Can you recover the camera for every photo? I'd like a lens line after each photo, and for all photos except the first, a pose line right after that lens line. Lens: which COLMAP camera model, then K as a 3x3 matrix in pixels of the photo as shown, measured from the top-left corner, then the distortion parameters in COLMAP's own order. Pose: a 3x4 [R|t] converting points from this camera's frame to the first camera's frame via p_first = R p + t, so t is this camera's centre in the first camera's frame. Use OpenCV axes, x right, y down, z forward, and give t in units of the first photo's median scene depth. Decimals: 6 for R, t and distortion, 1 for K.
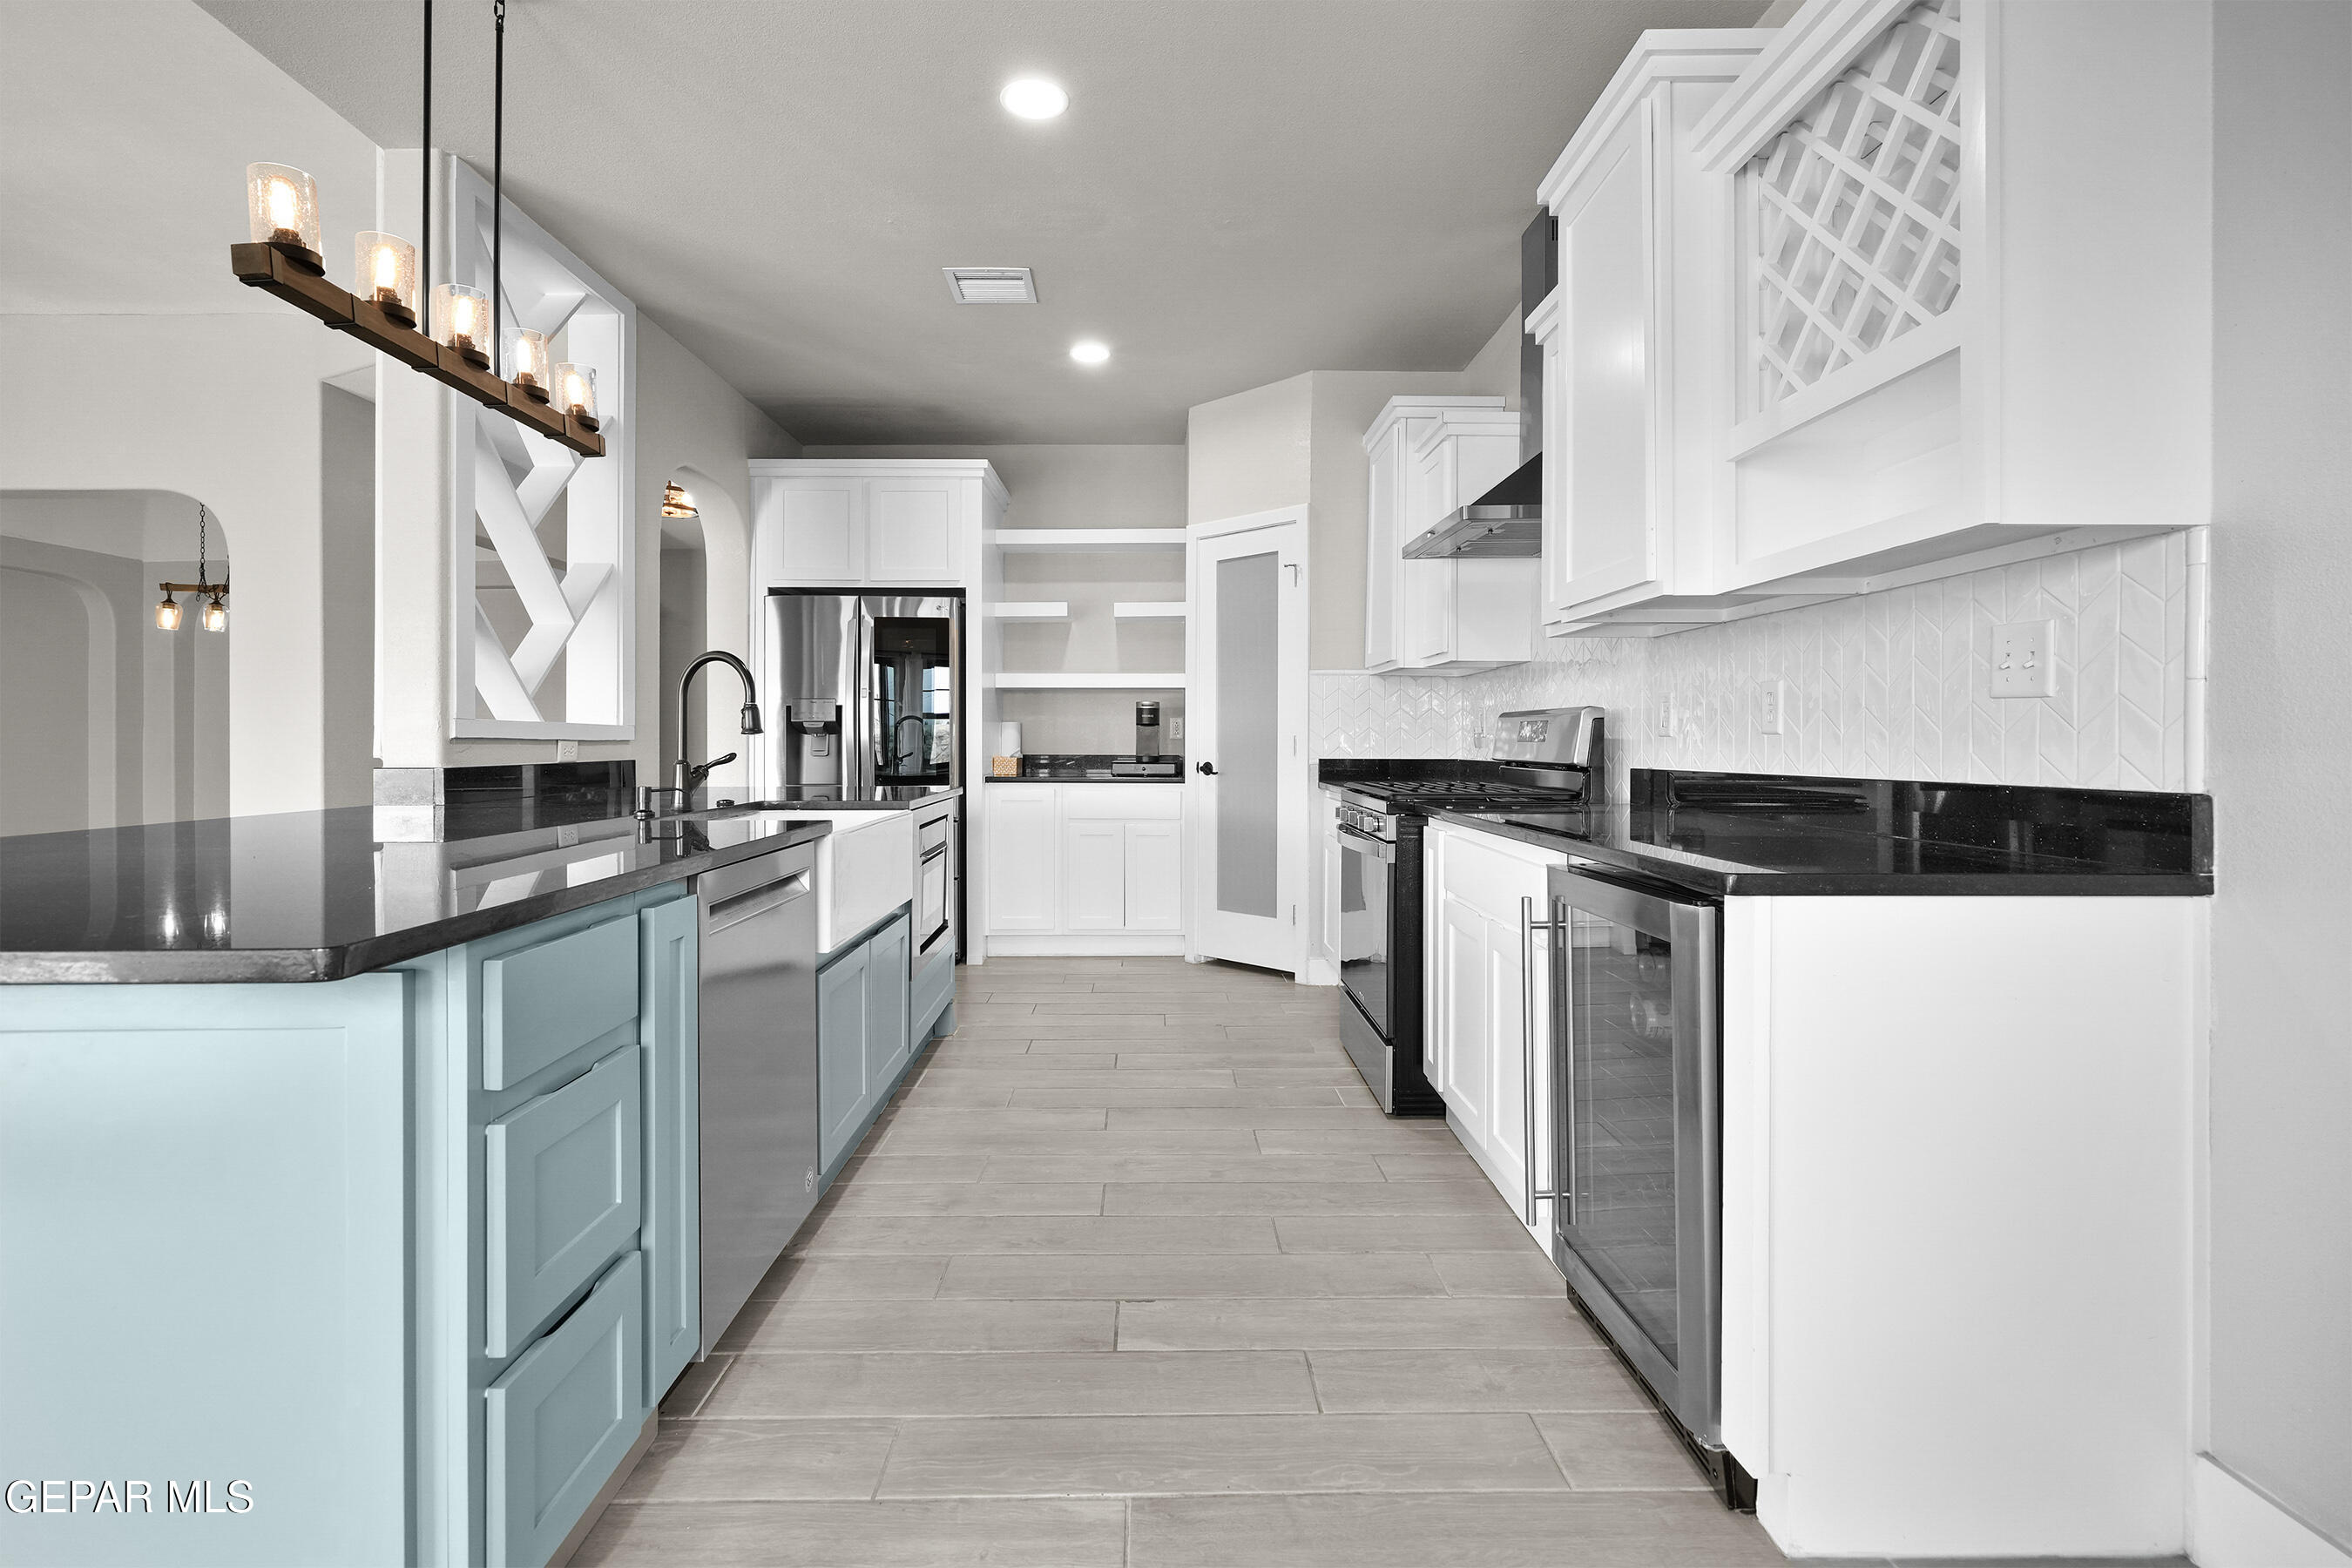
lens RADIAL K [[1077.7, 0, 1090.2], [0, 1077.7, 741.9], [0, 0, 1]] dist [-0.001774, 0.000600]
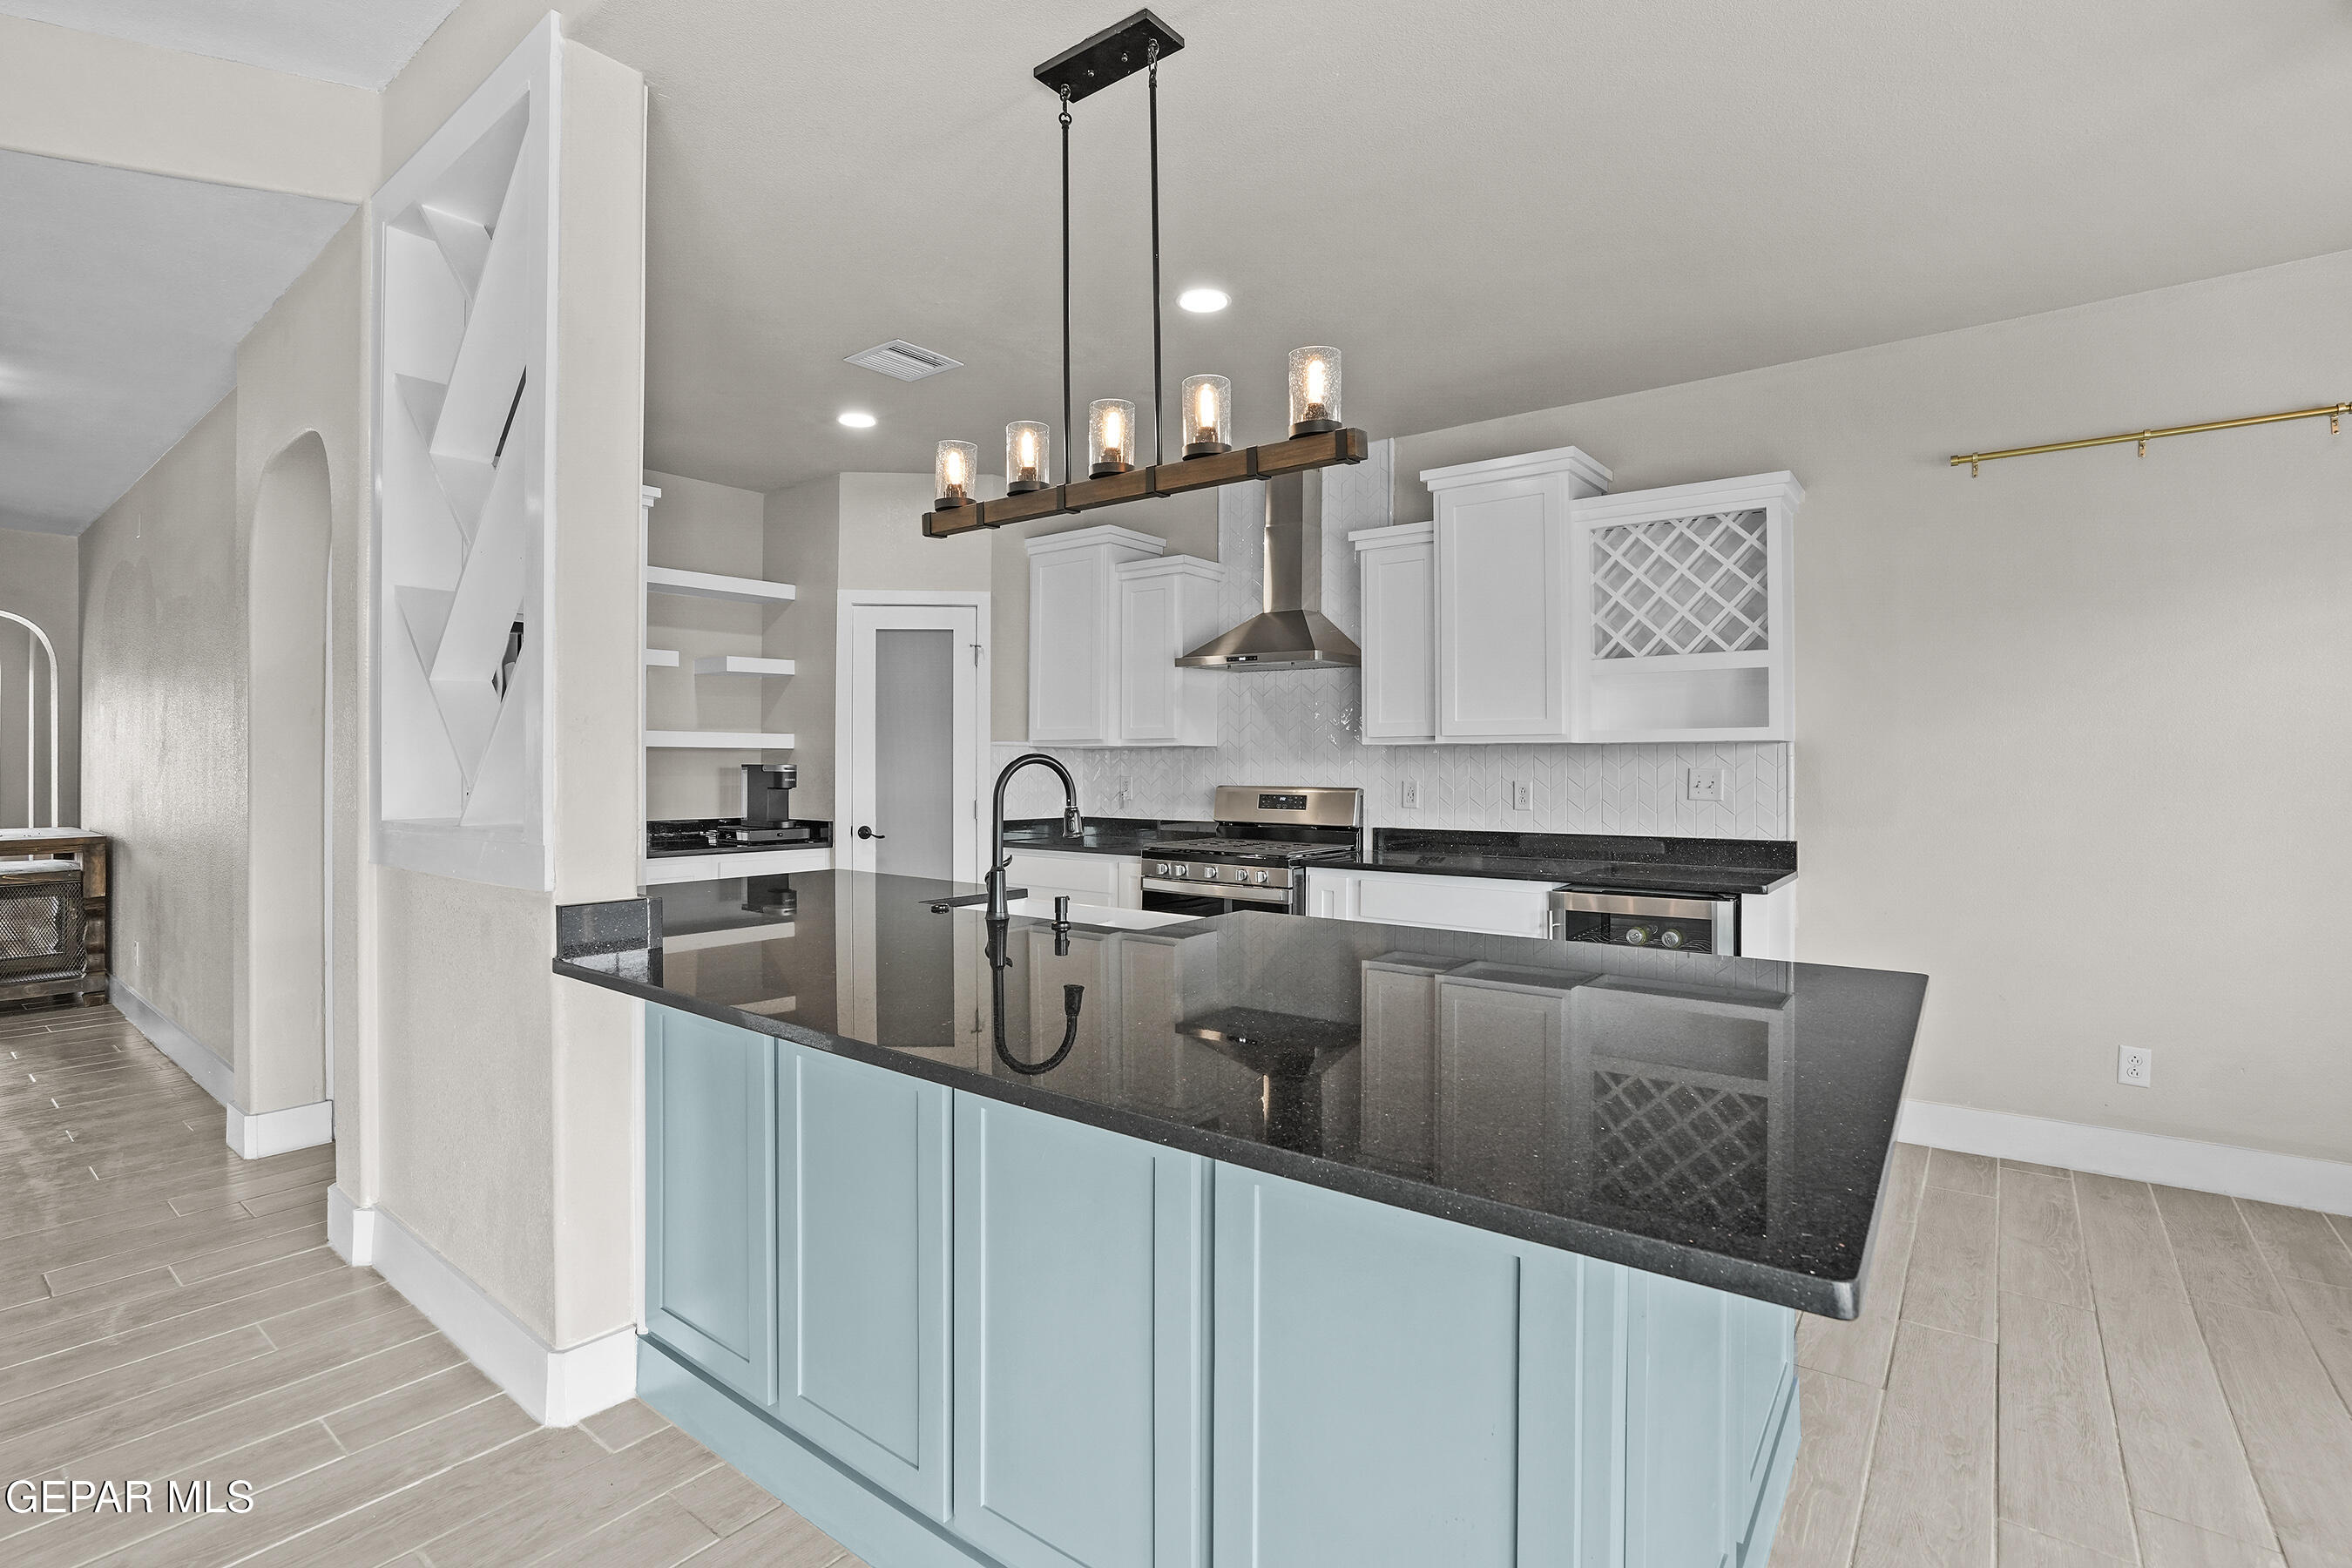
lens RADIAL K [[1077.7, 0, 1213.0], [0, 1077.7, 771.4], [0, 0, 1]] dist [-0.001774, 0.000600]
pose [[0.624022, -0.003936, 0.781397, -0.489600], [0.004103, 0.999990, 0.001761, -0.033899], [-0.781396, 0.002107, 0.624032, 0.113212]]
